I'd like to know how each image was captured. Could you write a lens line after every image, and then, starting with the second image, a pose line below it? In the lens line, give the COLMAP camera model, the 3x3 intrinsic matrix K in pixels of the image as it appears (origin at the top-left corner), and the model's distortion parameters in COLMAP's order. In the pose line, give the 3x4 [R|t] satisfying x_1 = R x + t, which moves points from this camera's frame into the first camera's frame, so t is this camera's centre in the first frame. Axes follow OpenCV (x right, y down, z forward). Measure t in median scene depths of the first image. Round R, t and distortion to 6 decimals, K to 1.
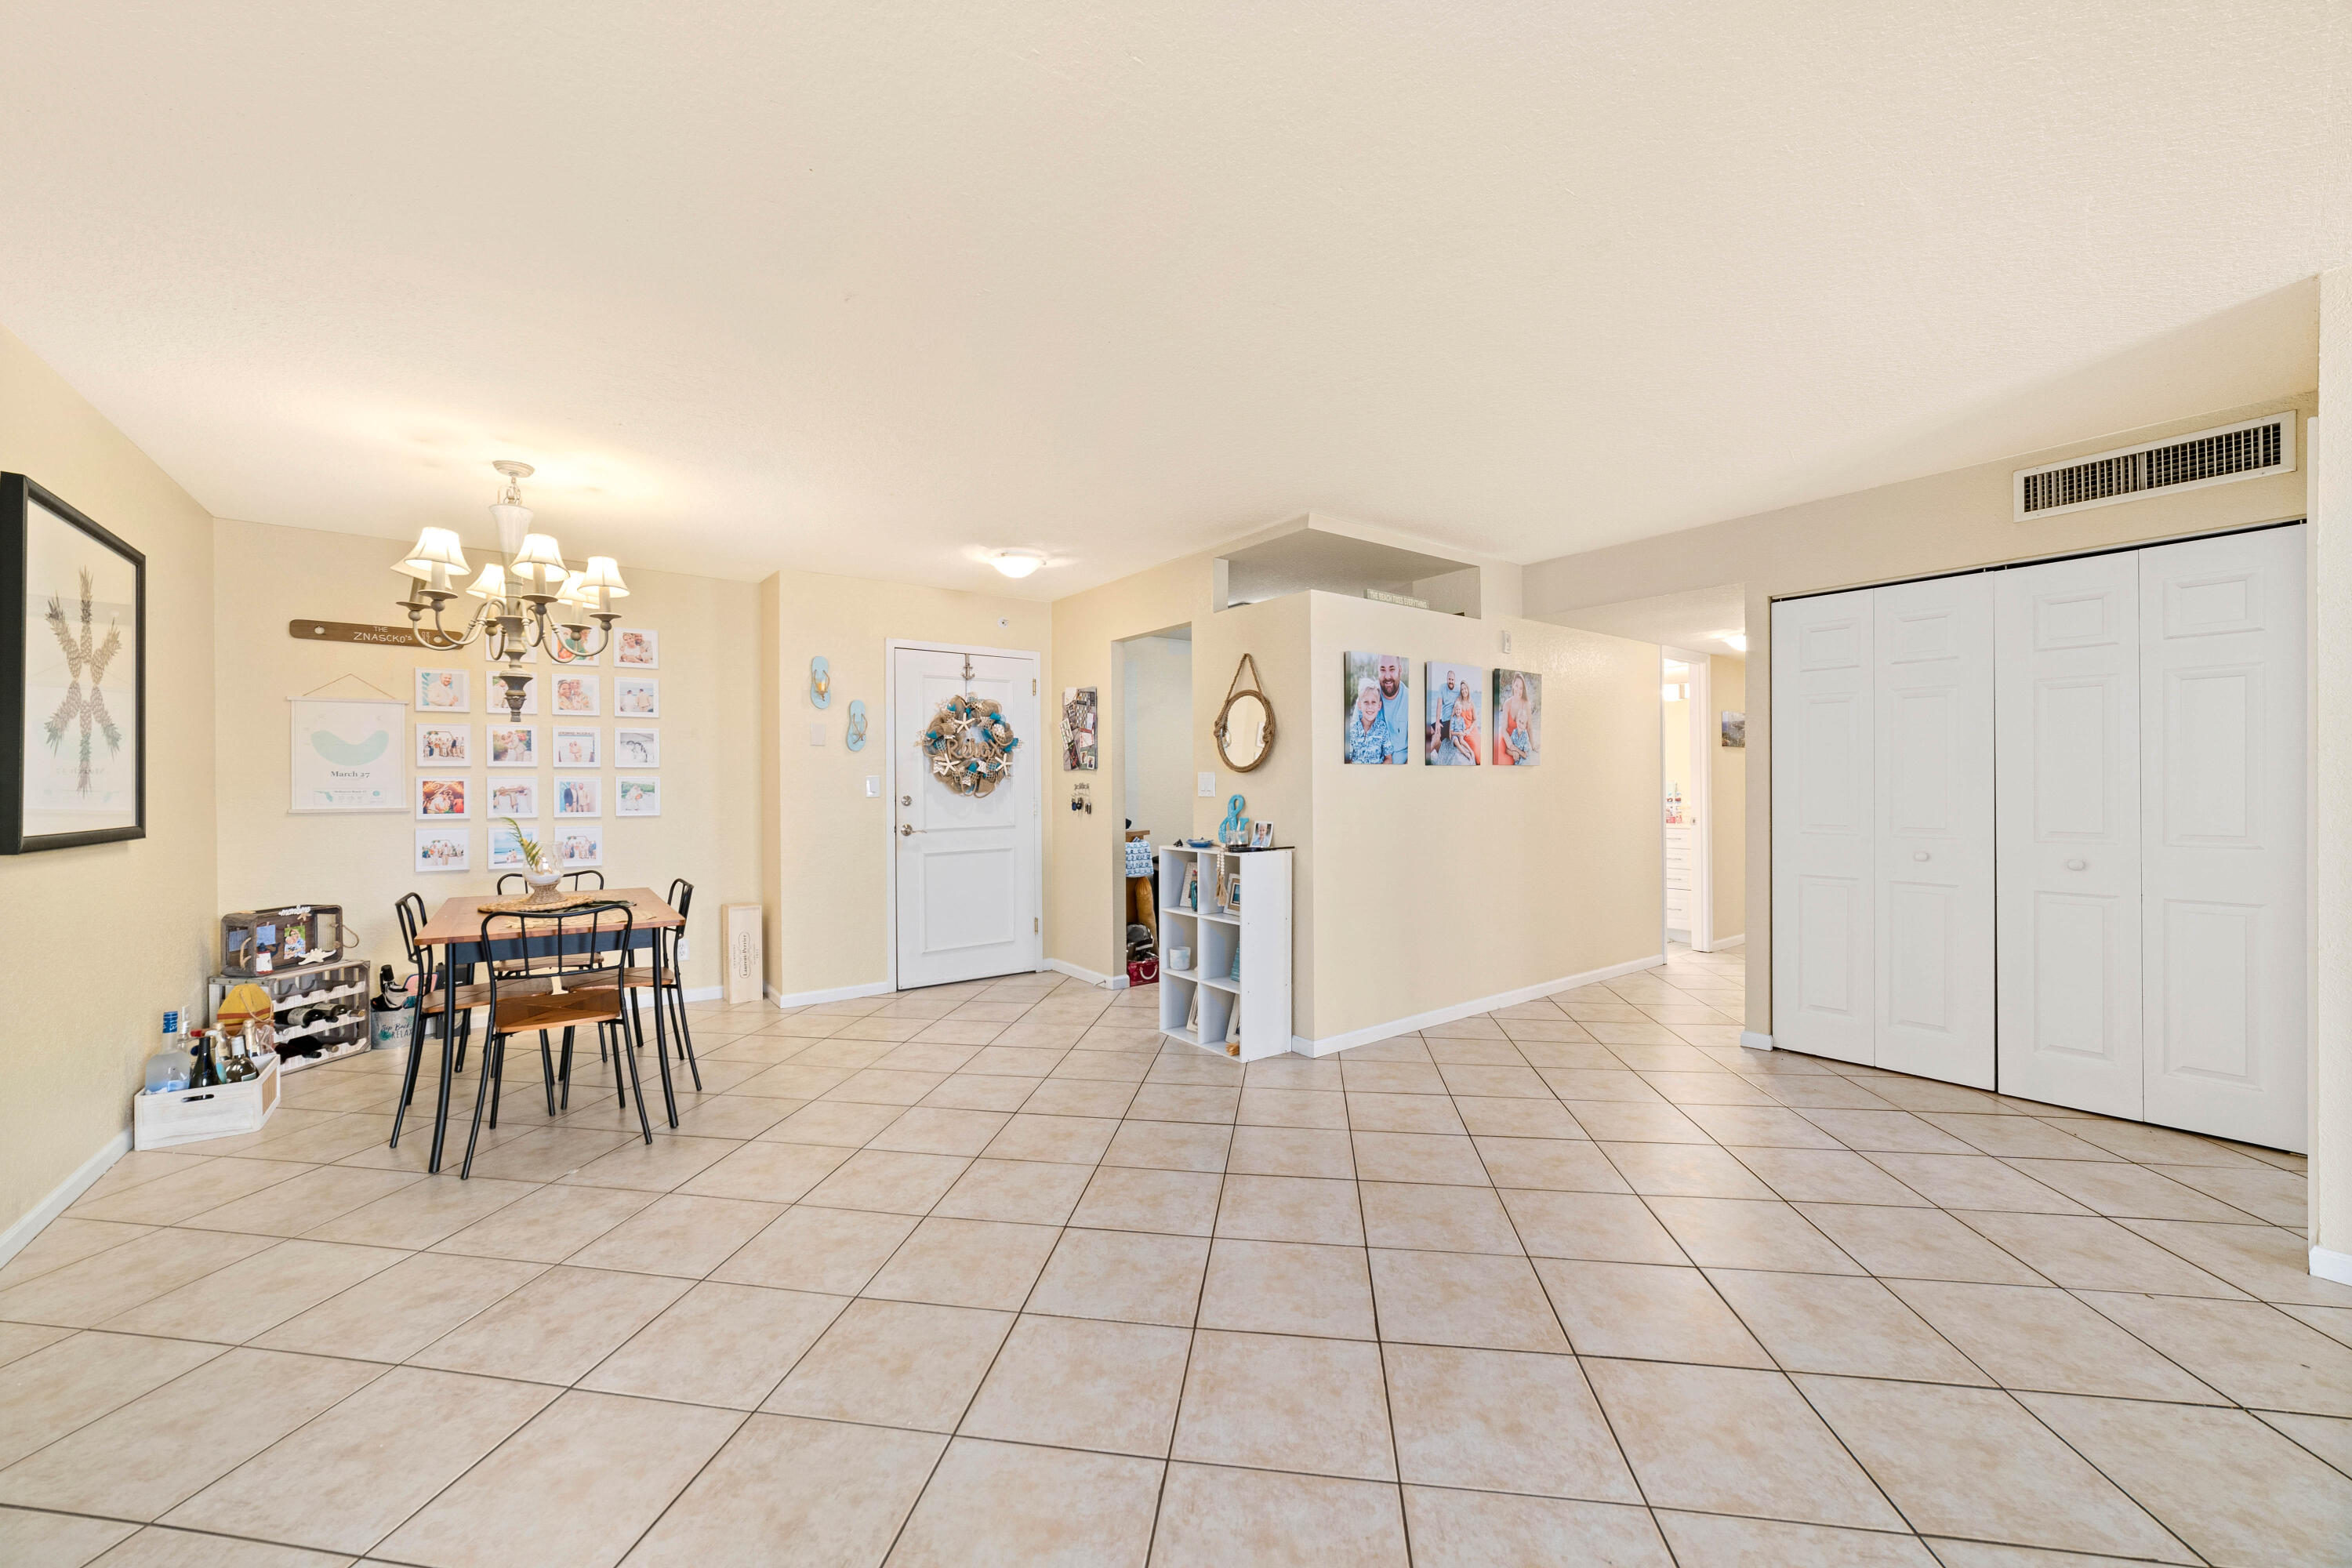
lens RADIAL K [[908.6, 0, 1168.7], [0, 908.6, 786.9], [0, 0, 1]] dist [-0.028309, 0.012040]
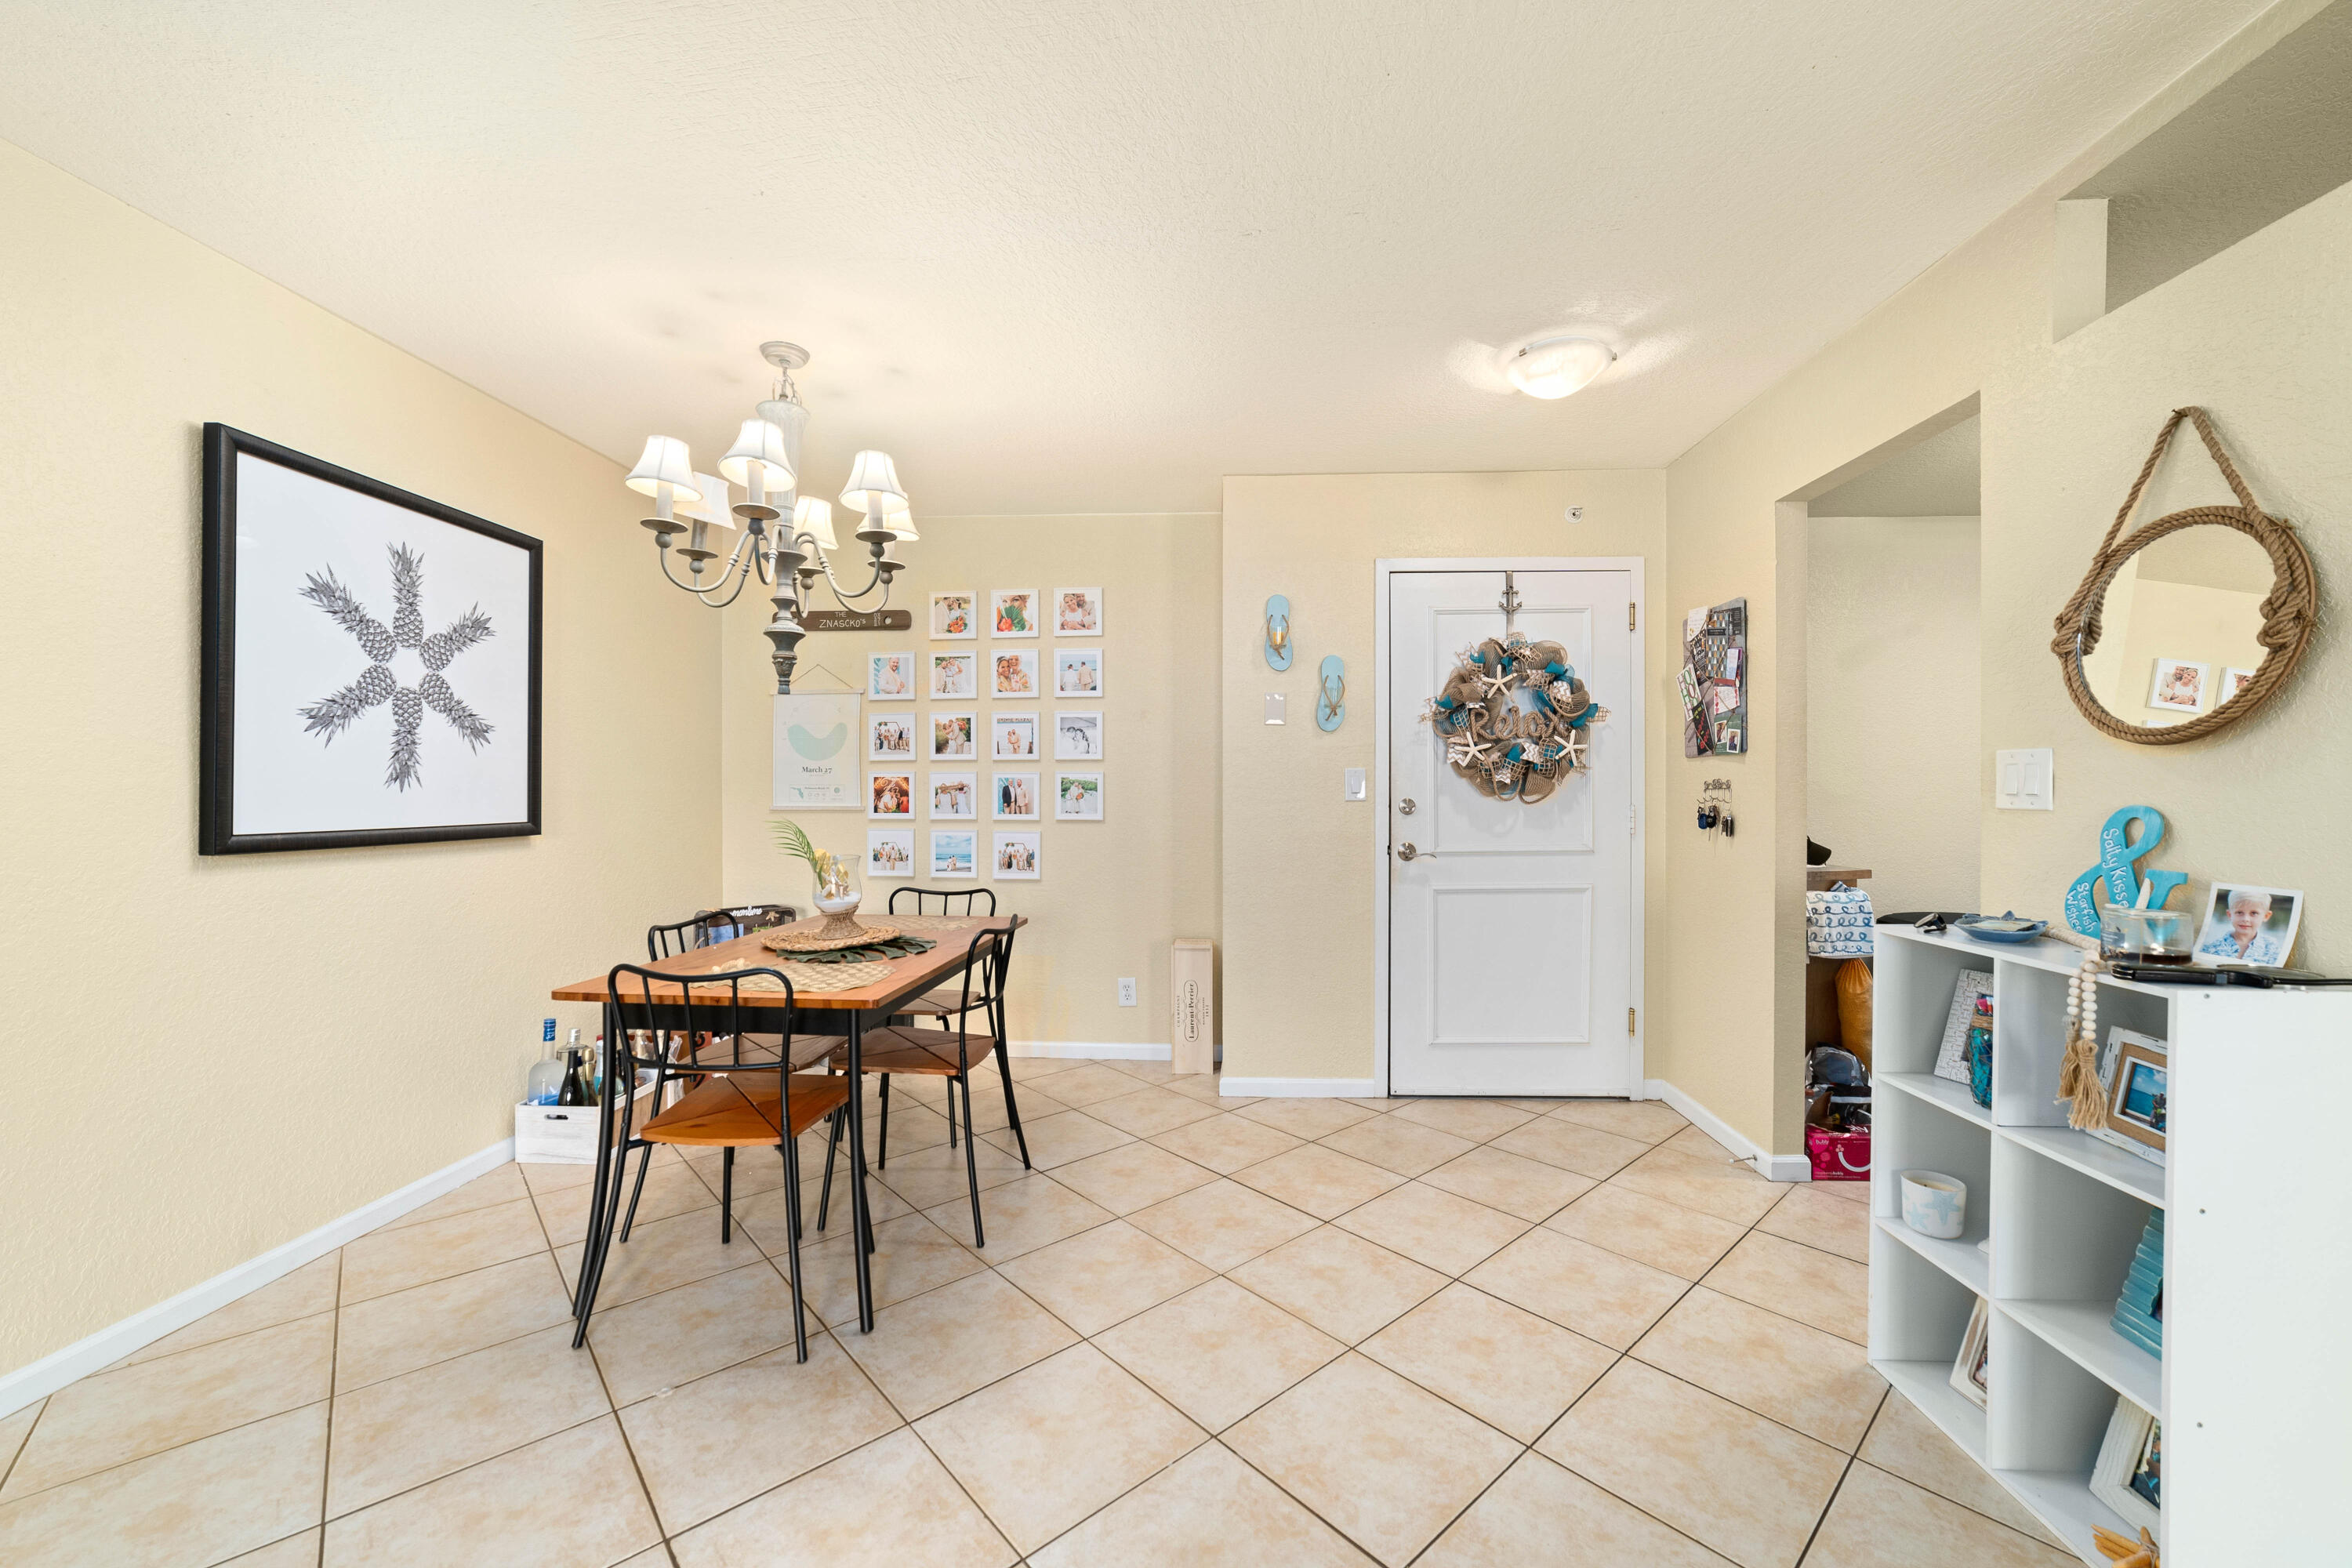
lens RADIAL K [[931.4, 0, 1183.8], [0, 931.4, 795.8], [0, 0, 1]] dist [-0.030818, 0.013753]
pose [[0.772380, 0.009394, -0.635091, 0.011516], [-0.004202, 0.999944, 0.009680, 0.002127], [0.635146, -0.004808, 0.772377, 0.436558]]
